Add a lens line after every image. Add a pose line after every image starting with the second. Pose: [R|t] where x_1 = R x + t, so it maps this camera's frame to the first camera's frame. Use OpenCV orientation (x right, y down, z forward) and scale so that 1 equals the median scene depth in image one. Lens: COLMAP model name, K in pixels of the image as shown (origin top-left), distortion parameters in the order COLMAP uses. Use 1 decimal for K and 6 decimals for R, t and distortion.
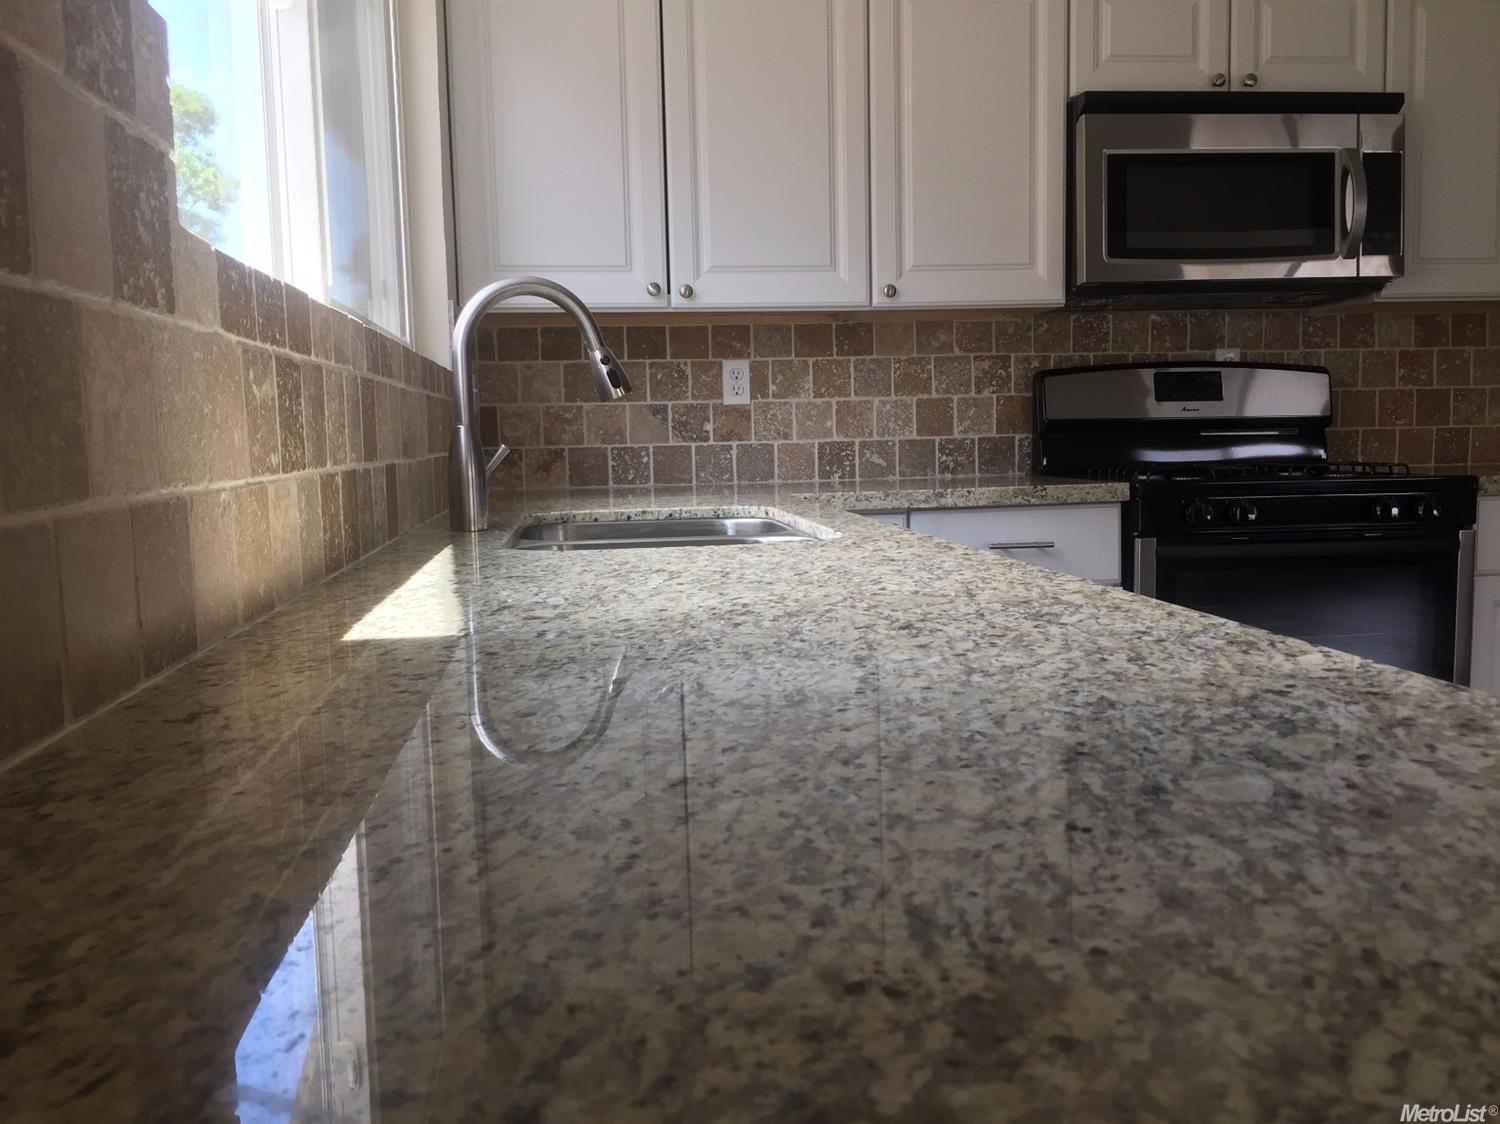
lens RADIAL K [[1306.3, 0, 753.8], [0, 1306.3, 560.4], [0, 0, 1]] dist [0.072251, -0.060871]
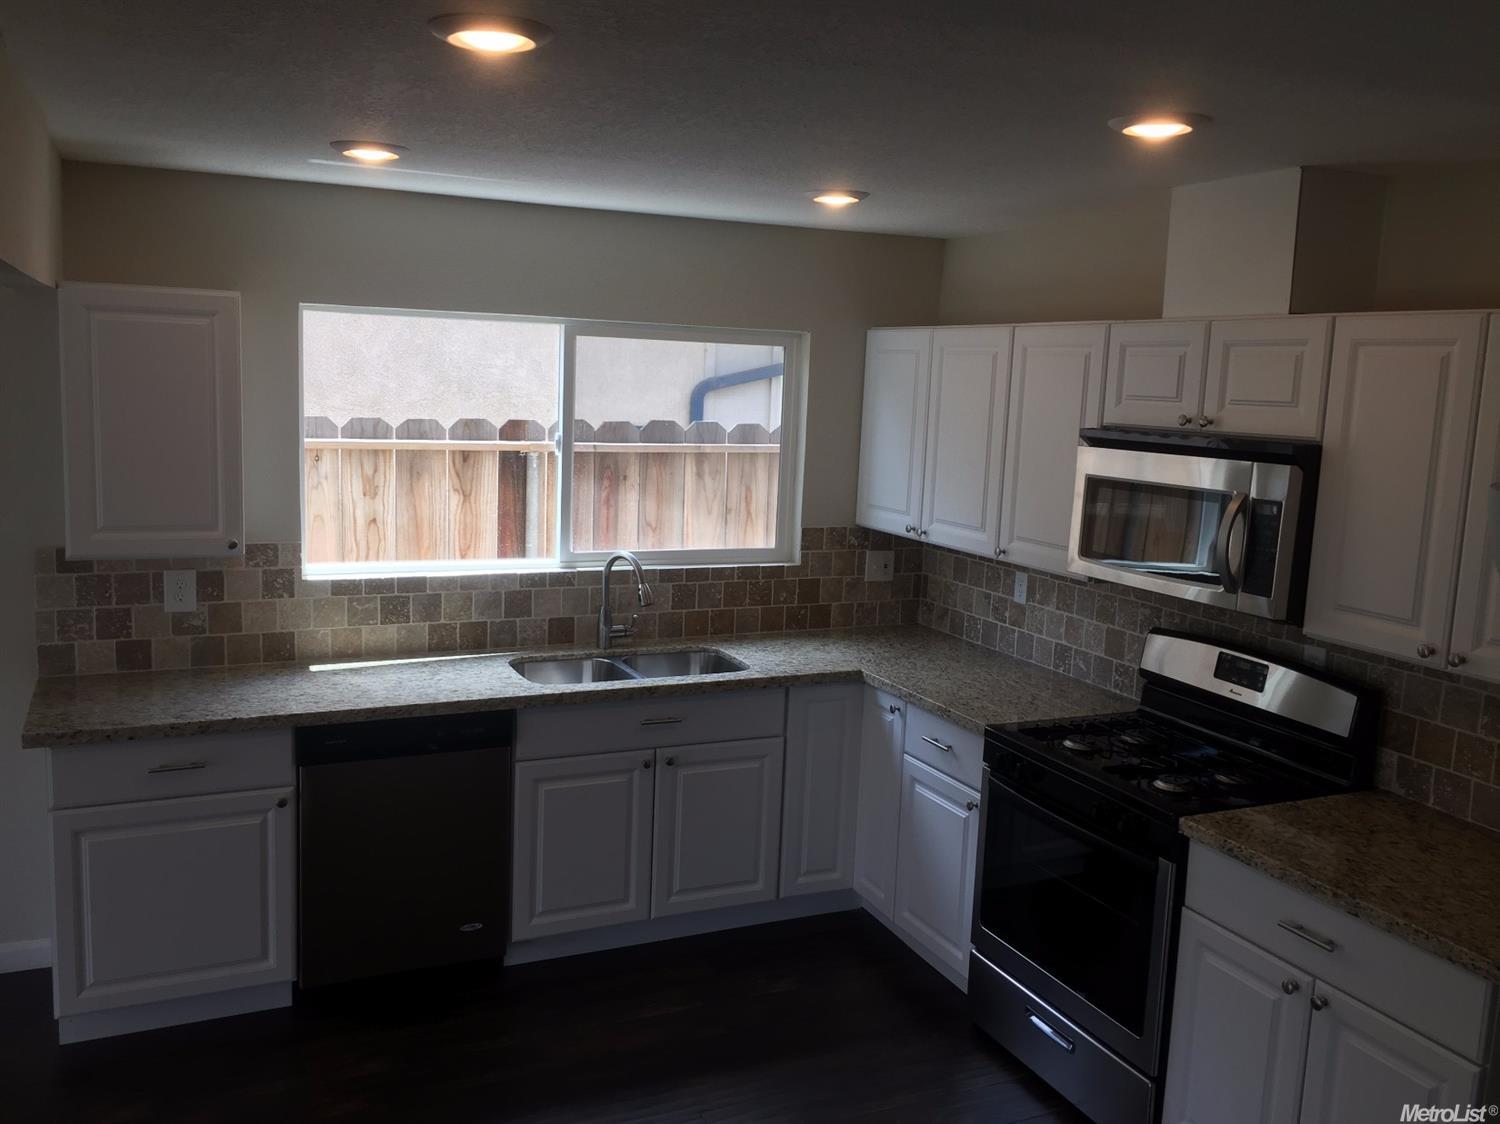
lens RADIAL K [[1306.3, 0, 746.9], [0, 1306.3, 560.7], [0, 0, 1]] dist [0.072251, -0.060871]
pose [[0.283742, 0.173855, -0.943008, 1.247672], [-0.133257, 0.981033, 0.140770, -0.326642], [0.949596, 0.085721, 0.301528, 0.277902]]
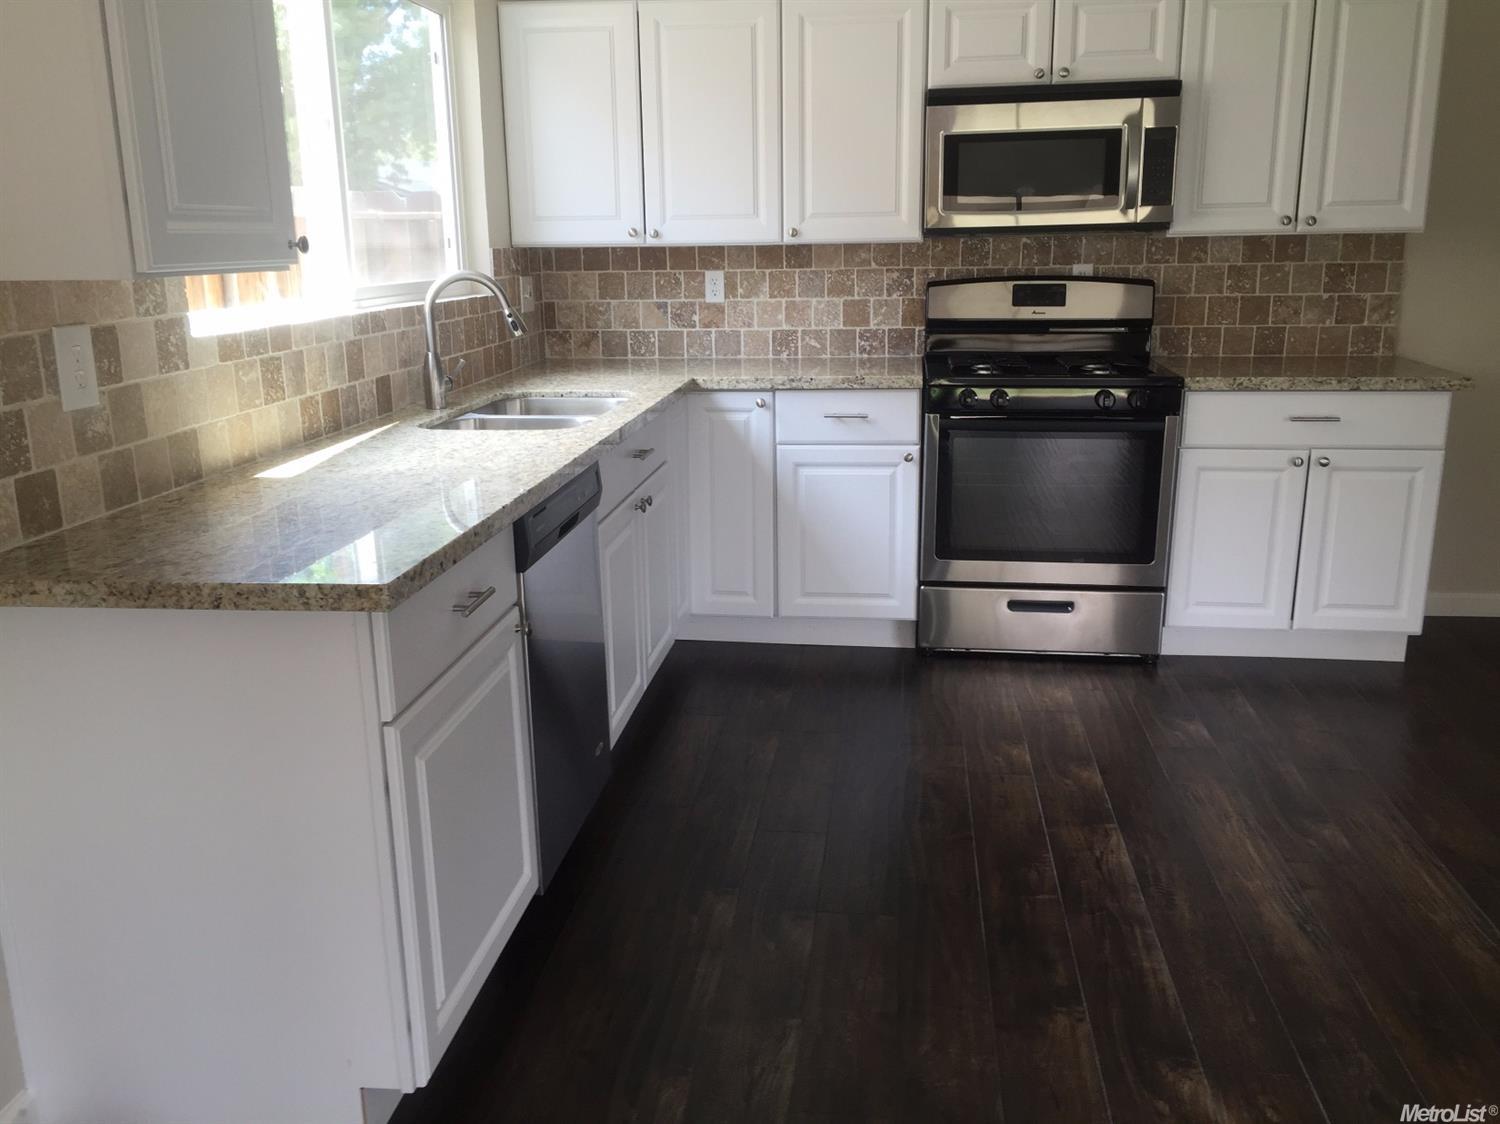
lens RADIAL K [[1306.3, 0, 754.1], [0, 1306.3, 561.4], [0, 0, 1]] dist [0.072251, -0.060871]
pose [[0.967822, 0.070338, -0.241605, 0.397814], [-0.032011, 0.986753, 0.159040, -0.068364], [0.249591, -0.146188, 0.957253, -0.415268]]
